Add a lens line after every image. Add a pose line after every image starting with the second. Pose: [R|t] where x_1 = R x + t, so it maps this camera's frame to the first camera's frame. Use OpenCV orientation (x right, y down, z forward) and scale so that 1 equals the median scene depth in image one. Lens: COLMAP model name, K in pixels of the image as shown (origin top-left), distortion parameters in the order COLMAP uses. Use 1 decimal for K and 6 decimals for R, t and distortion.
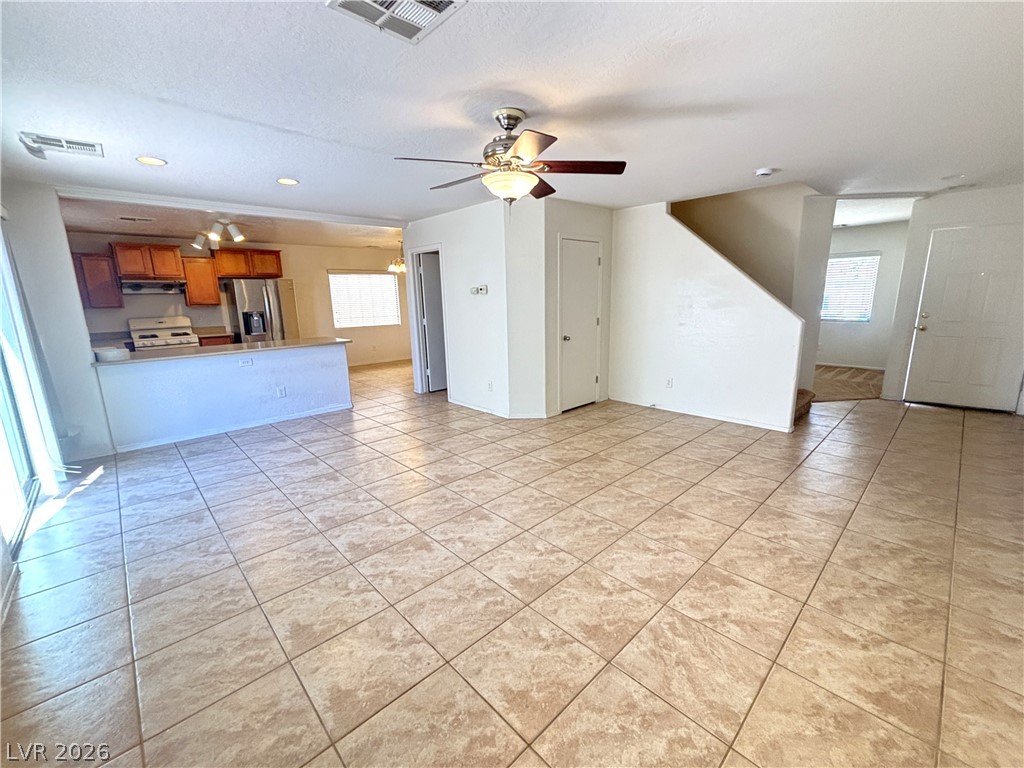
lens RADIAL K [[417.9, 0, 507.7], [0, 417.9, 394.4], [0, 0, 1]] dist [0.001213, 0.000171]
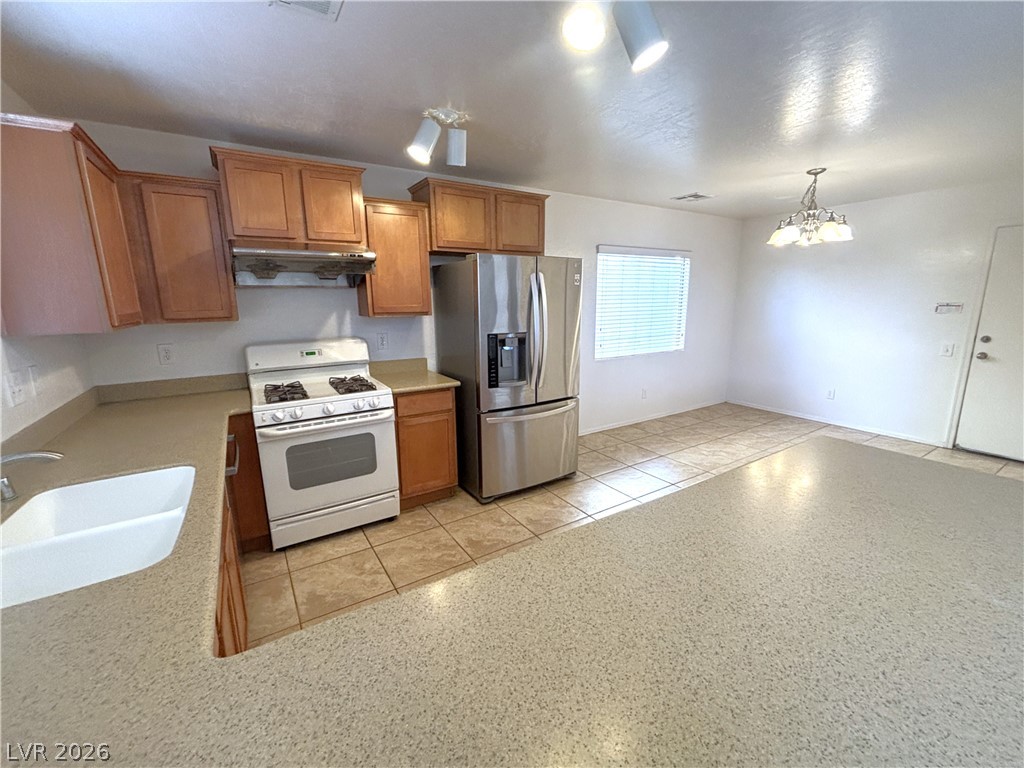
lens RADIAL K [[422.1, 0, 515.2], [0, 422.1, 385.8], [0, 0, 1]] dist [-0.000804, -0.000266]
pose [[0.982957, 0.048794, -0.177239, -0.598523], [-0.052657, 0.998465, -0.017154, -0.156523], [0.176130, 0.026195, 0.984018, 0.671620]]
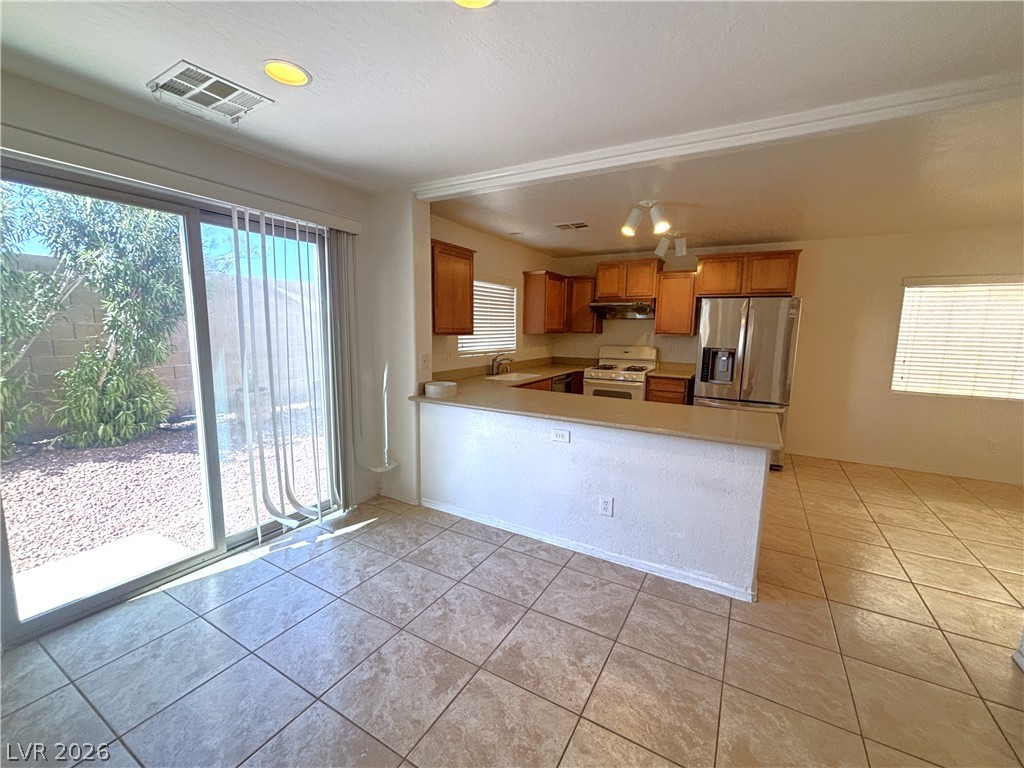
lens RADIAL K [[422.1, 0, 515.2], [0, 422.1, 385.8], [0, 0, 1]] dist [-0.000804, -0.000266]
pose [[0.298336, 0.157747, -0.941335, -0.090257], [-0.240550, 0.966839, 0.085783, -0.137643], [0.923651, 0.200846, 0.326388, 0.581136]]
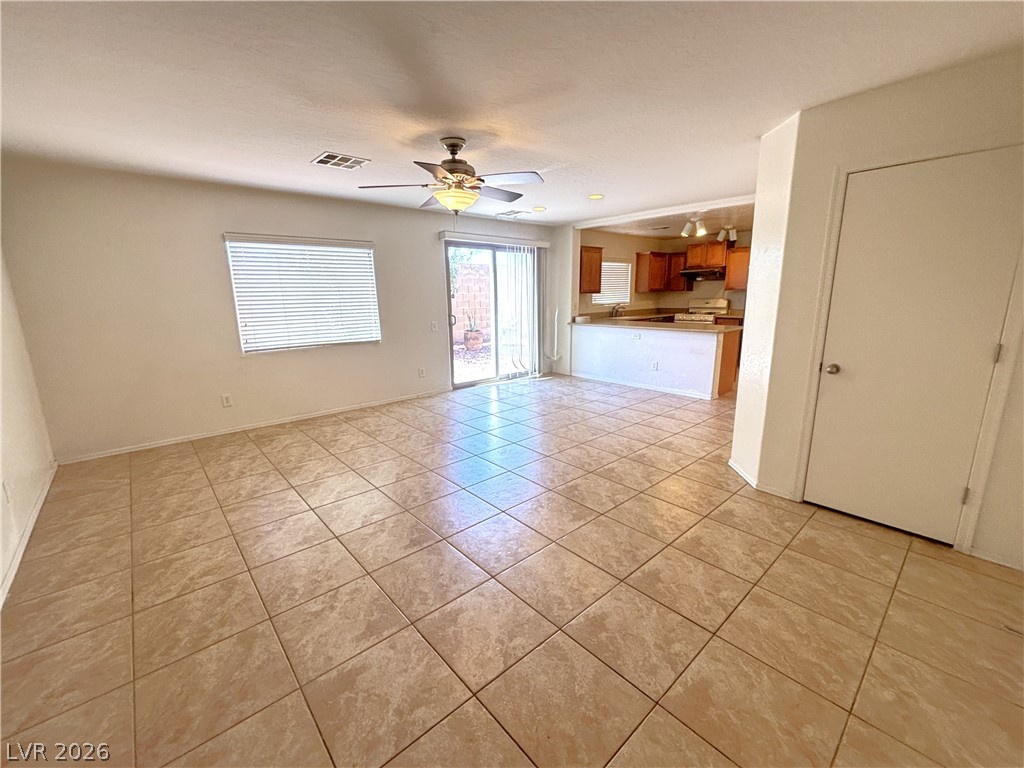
lens RADIAL K [[425.6, 0, 512.0], [0, 425.6, 384.0], [0, 0, 1]] dist [0.001973, 0.000122]
pose [[-0.024525, 0.232958, -0.972178, 0.533877], [-0.216515, 0.948151, 0.232662, -0.123030], [0.975971, 0.216197, 0.027186, 0.490561]]
